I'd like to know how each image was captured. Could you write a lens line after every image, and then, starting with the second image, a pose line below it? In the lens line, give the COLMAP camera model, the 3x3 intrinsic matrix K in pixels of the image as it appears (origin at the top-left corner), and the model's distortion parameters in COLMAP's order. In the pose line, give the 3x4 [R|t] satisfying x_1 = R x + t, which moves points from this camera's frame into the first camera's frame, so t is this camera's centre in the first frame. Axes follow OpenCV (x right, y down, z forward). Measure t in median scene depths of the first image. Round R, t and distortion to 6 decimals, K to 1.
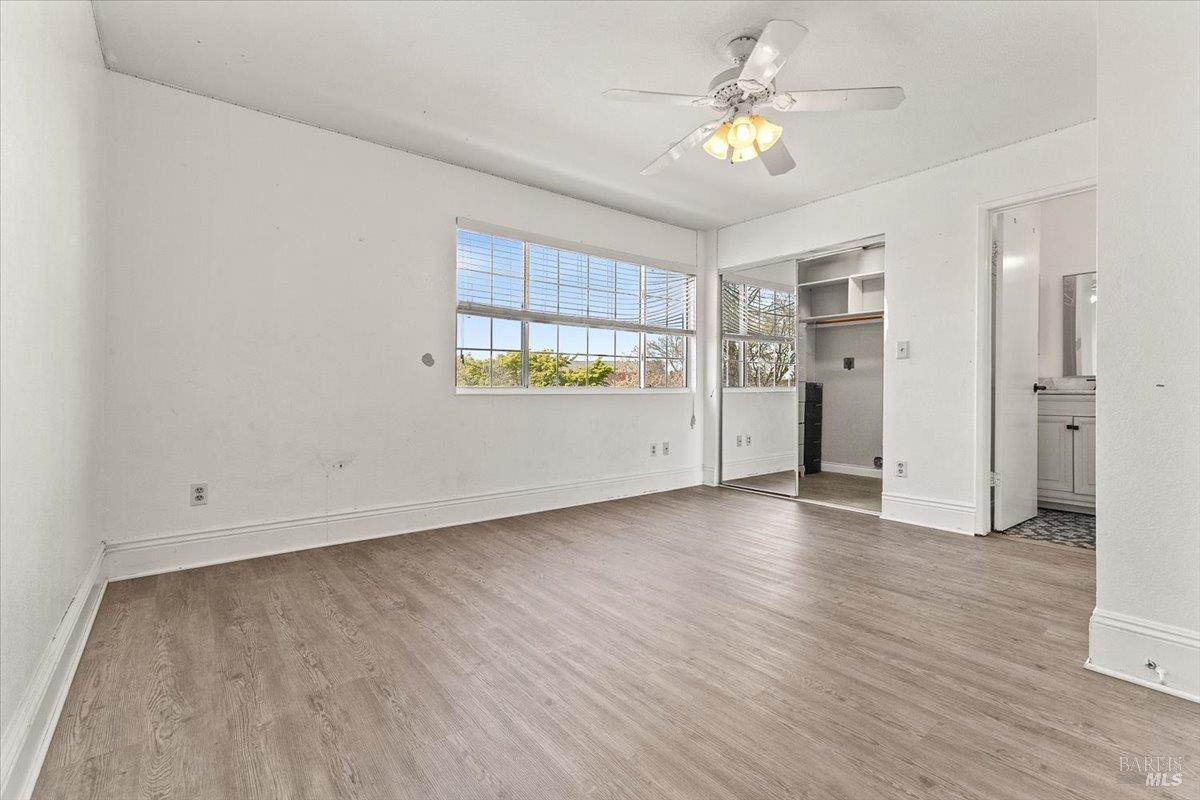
lens RADIAL K [[523.0, 0, 593.4], [0, 523.0, 390.7], [0, 0, 1]] dist [0.009601, -0.000891]
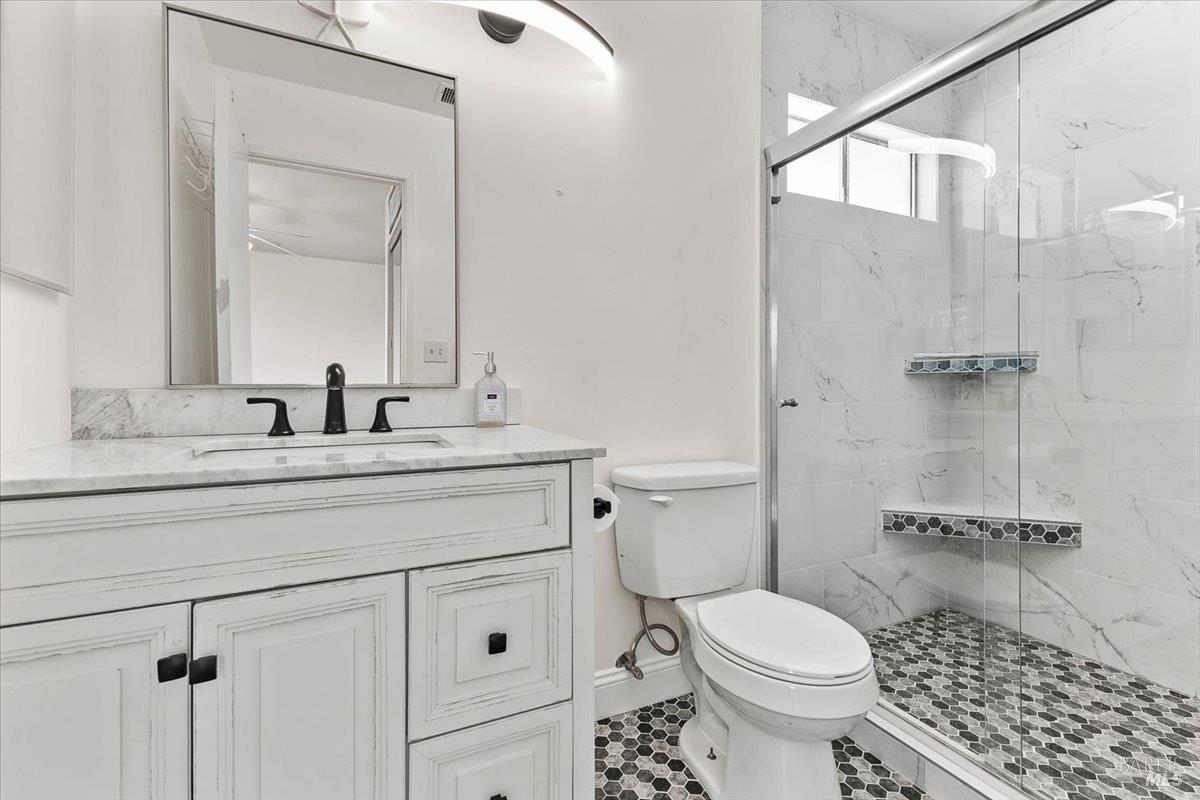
lens RADIAL K [[523.0, 0, 596.5], [0, 523.0, 394.2], [0, 0, 1]] dist [0.009601, -0.000891]
pose [[0.218489, -0.007137, 0.975813, 1.205562], [0.011314, 0.999925, 0.004780, -0.038645], [-0.975774, 0.009996, 0.218553, 1.297026]]
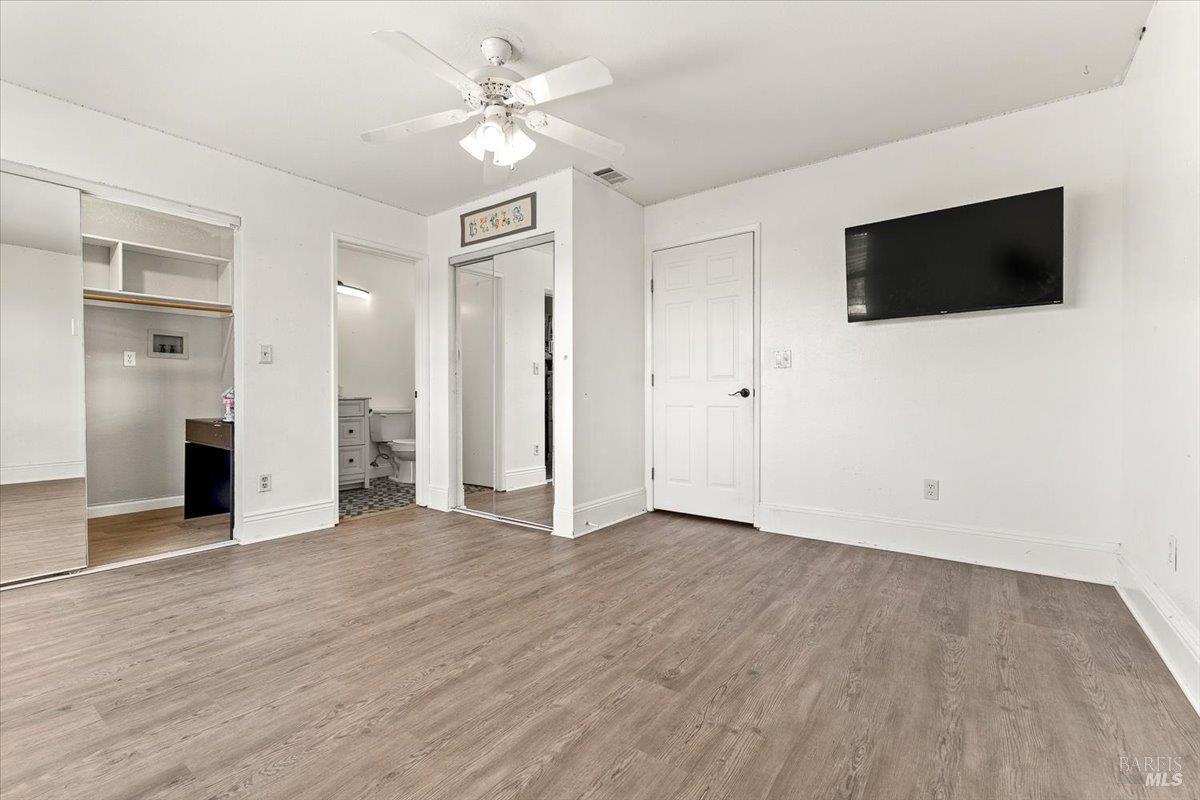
lens RADIAL K [[523.0, 0, 596.4], [0, 523.0, 398.3], [0, 0, 1]] dist [0.009601, -0.000891]
pose [[-0.265878, -0.006885, 0.963982, -0.708719], [0.004588, 0.999954, 0.008407, -0.006809], [-0.963996, 0.006658, -0.265834, 1.061687]]
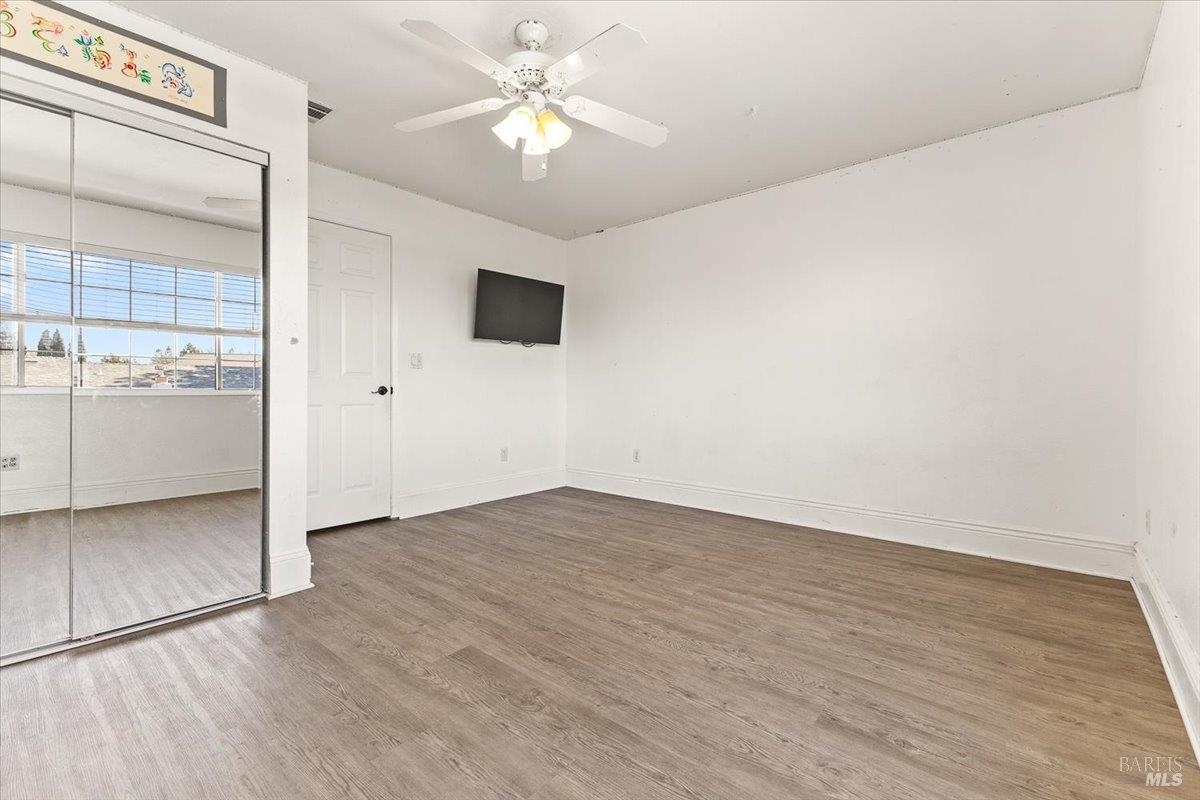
lens RADIAL K [[523.0, 0, 601.3], [0, 523.0, 391.0], [0, 0, 1]] dist [0.009601, -0.000891]
pose [[-0.978581, -0.002217, -0.205850, 0.339114], [-0.003313, 0.999982, 0.004980, -0.016491], [0.205836, 0.005555, -0.978571, 1.909026]]
